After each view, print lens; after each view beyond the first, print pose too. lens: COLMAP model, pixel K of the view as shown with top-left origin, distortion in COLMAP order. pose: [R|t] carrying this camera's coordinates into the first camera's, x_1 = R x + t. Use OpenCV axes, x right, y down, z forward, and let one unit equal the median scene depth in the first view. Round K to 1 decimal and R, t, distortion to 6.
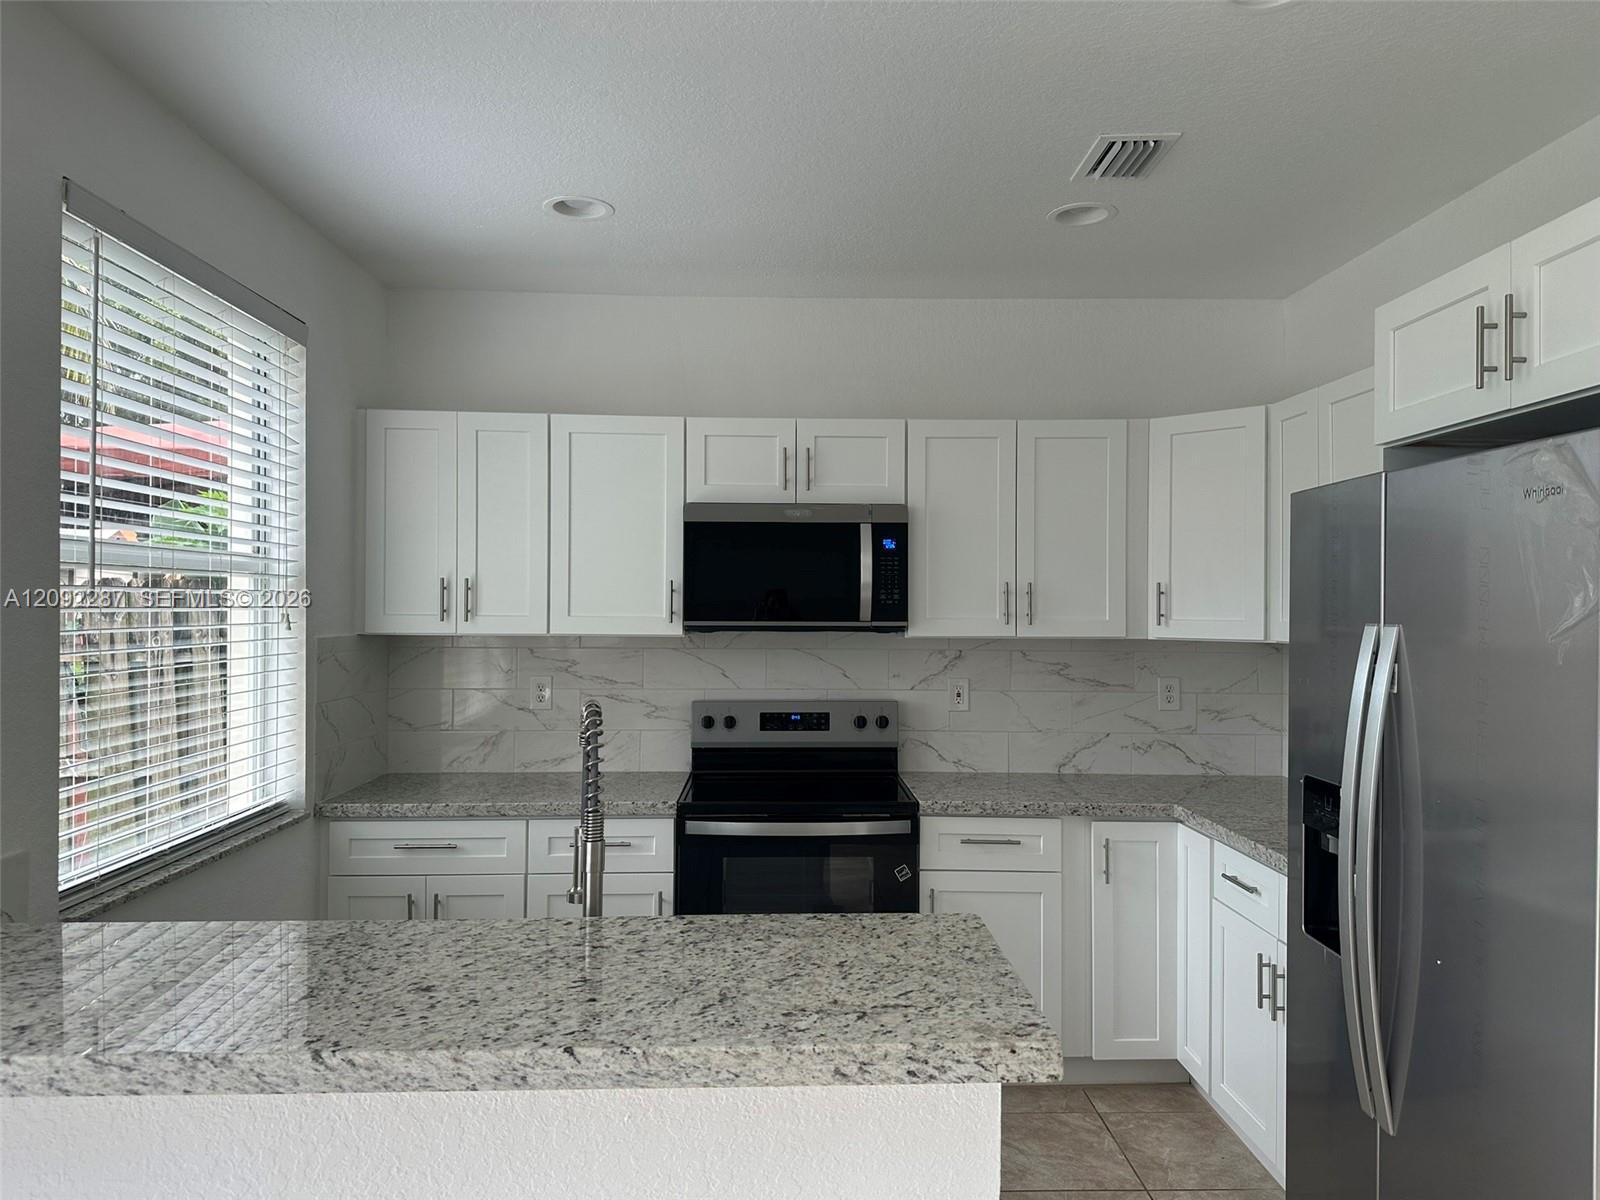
lens RADIAL K [[1114.1, 0, 805.9], [0, 1114.1, 604.3], [0, 0, 1]] dist [0.122251, -0.162922]
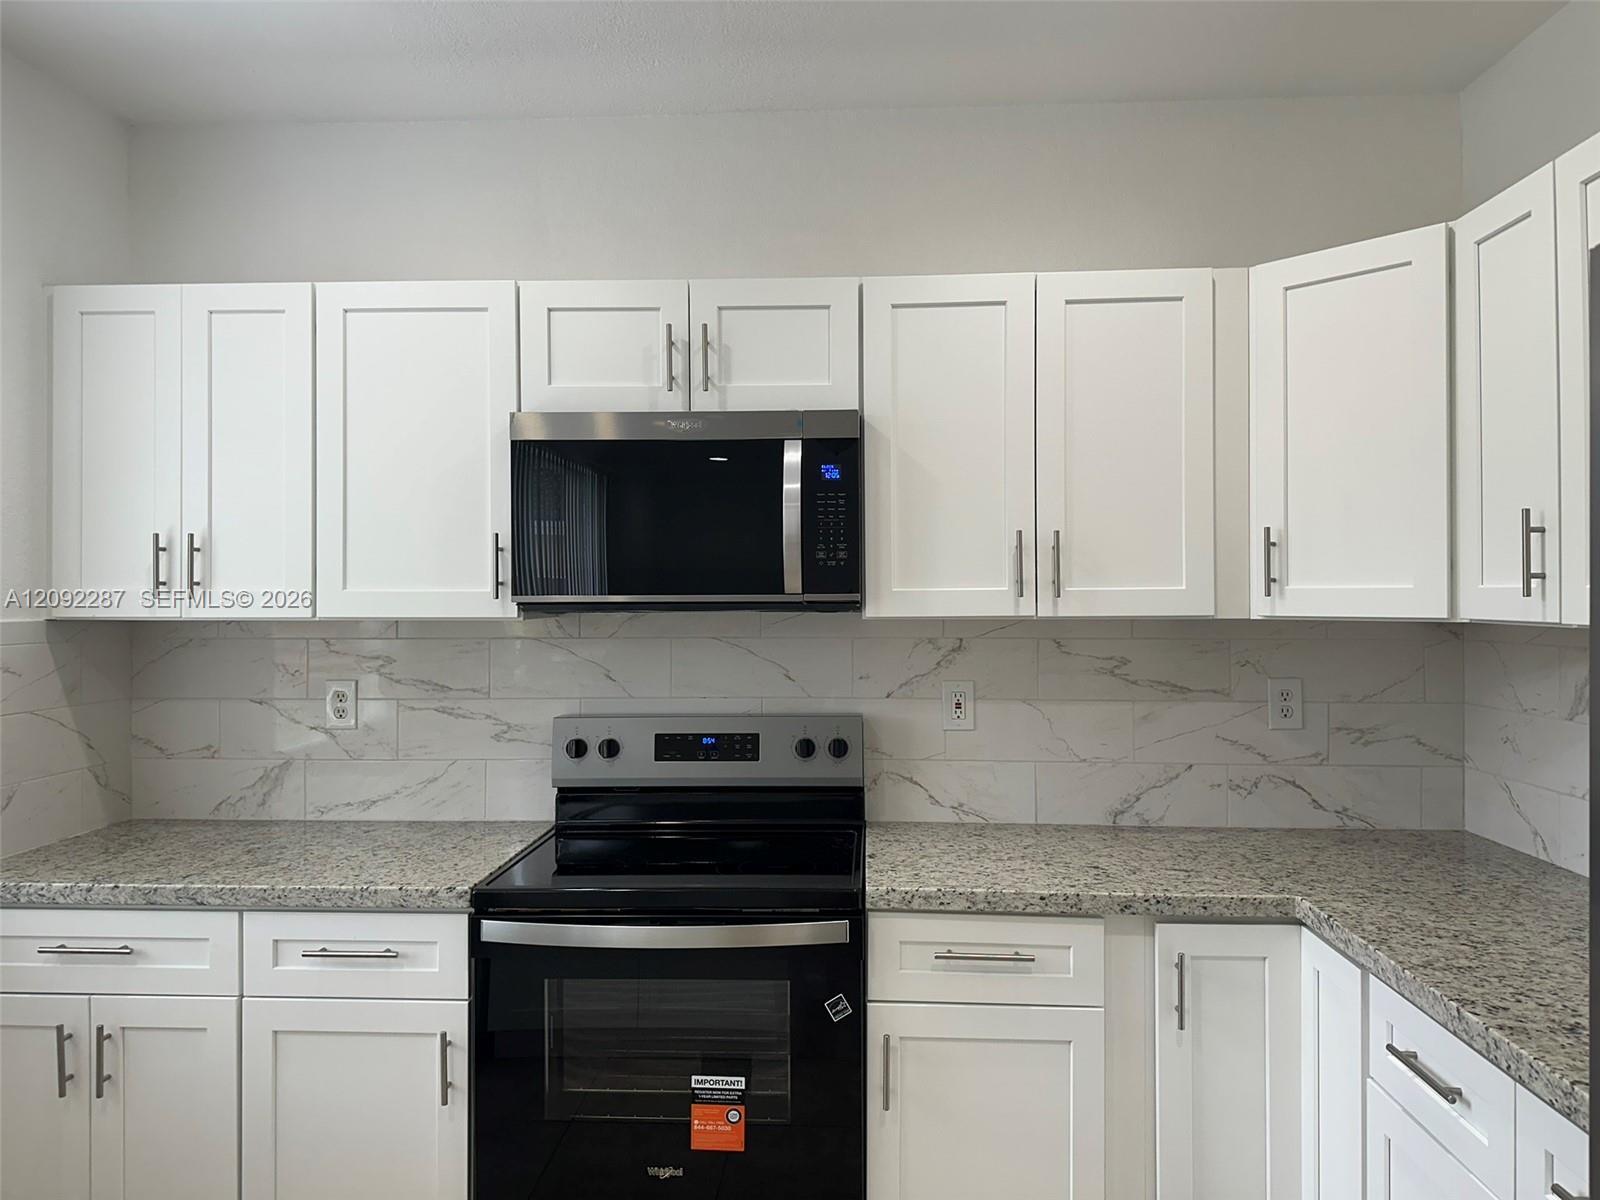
lens RADIAL K [[1115.8, 0, 815.3], [0, 1115.8, 591.6], [0, 0, 1]] dist [0.101618, -0.161054]
pose [[0.996934, -0.008850, -0.077745, 0.114121], [0.008837, 0.999961, -0.000520, 0.014201], [0.077747, -0.000169, 0.996973, 0.362971]]
